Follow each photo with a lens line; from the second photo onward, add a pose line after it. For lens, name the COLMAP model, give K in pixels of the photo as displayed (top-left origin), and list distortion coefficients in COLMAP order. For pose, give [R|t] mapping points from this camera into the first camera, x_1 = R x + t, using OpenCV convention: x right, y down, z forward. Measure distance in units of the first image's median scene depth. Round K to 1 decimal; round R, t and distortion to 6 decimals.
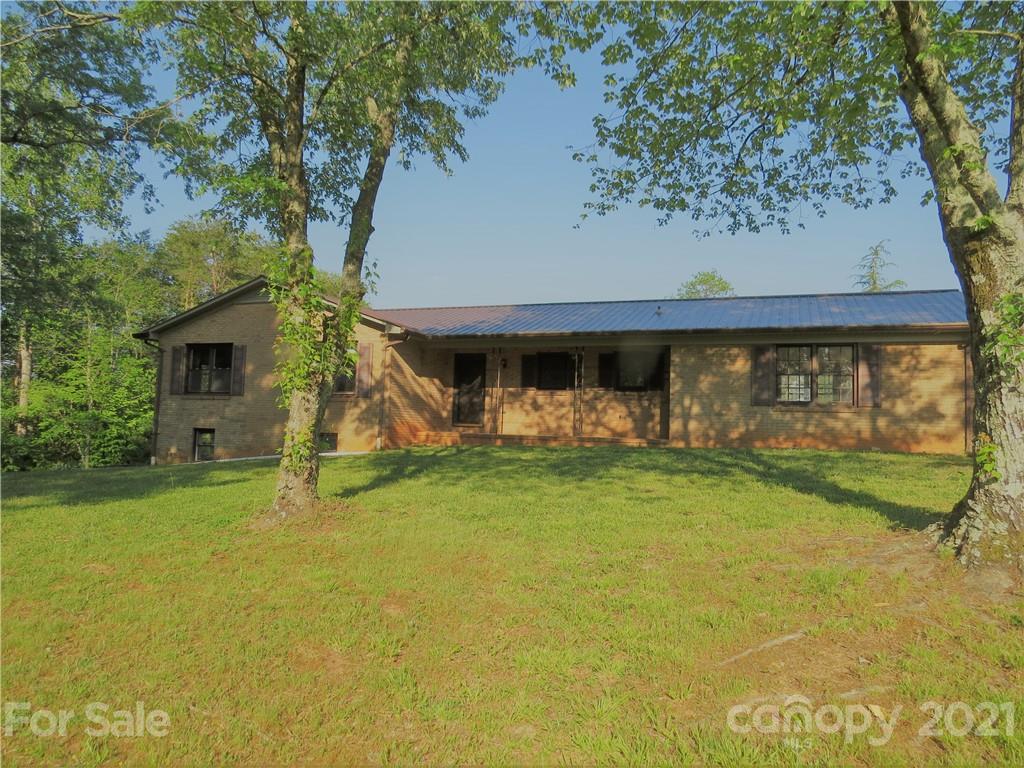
lens RADIAL K [[737.0, 0, 508.7], [0, 737.0, 382.4], [0, 0, 1]] dist [-0.018871, 0.010682]
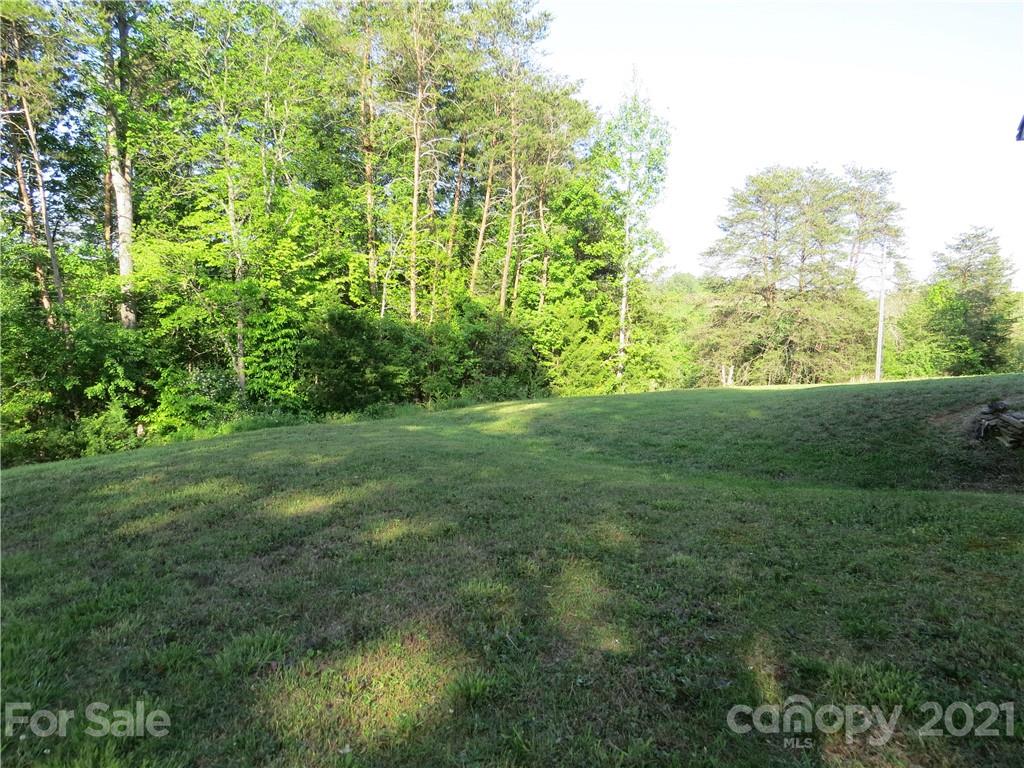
lens RADIAL K [[737.0, 0, 515.2], [0, 737.0, 387.8], [0, 0, 1]] dist [-0.018871, 0.010682]
pose [[0.996501, -0.006764, -0.083311, -0.331401], [0.021504, 0.983918, 0.177324, 0.026373], [0.080771, -0.178495, 0.980620, 0.471332]]
